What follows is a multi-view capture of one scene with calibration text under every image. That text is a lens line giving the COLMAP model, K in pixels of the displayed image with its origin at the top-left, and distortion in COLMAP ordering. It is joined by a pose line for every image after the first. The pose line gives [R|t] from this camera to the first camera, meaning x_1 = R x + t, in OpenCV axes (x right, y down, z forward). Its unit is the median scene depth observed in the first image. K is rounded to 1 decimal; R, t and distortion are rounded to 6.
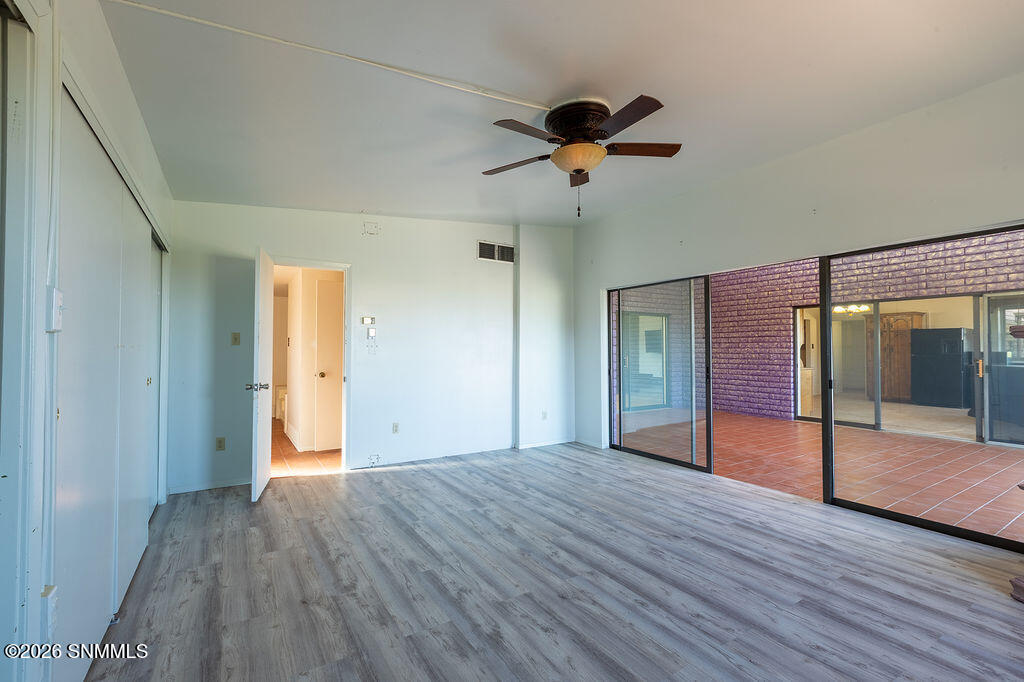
lens RADIAL K [[453.7, 0, 509.3], [0, 453.7, 343.5], [0, 0, 1]] dist [0.000850, -0.001459]
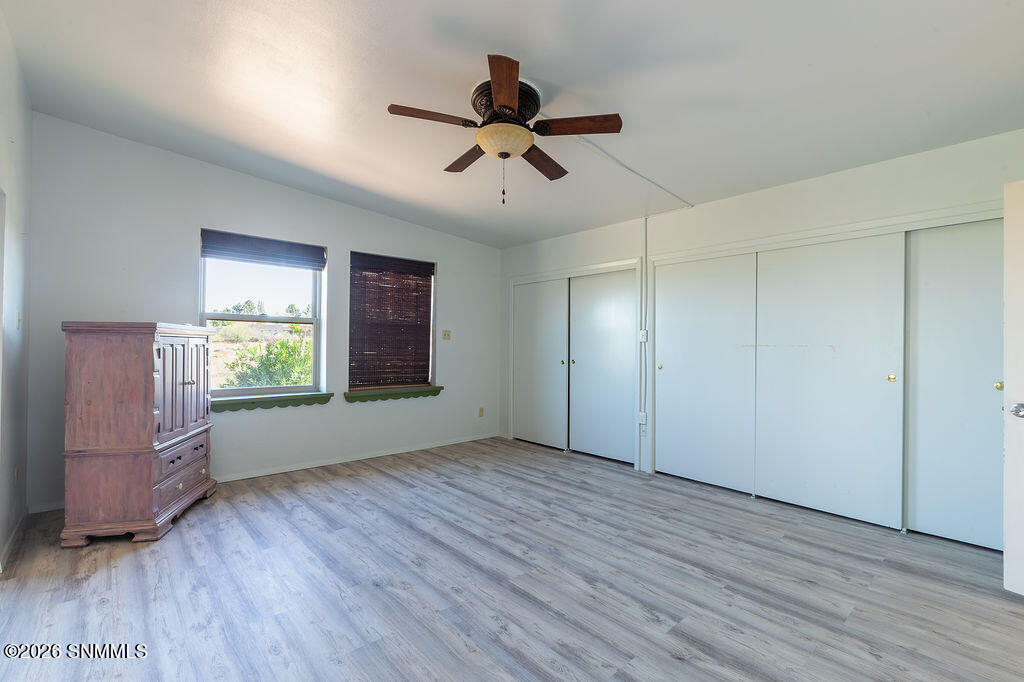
lens RADIAL K [[453.7, 0, 509.3], [0, 453.7, 343.5], [0, 0, 1]] dist [0.000850, -0.001459]
pose [[-0.985487, -0.010224, -0.169443, 0.321514], [-0.006966, 0.999780, -0.019808, 0.031095], [0.169608, -0.018340, -0.985341, 2.073219]]
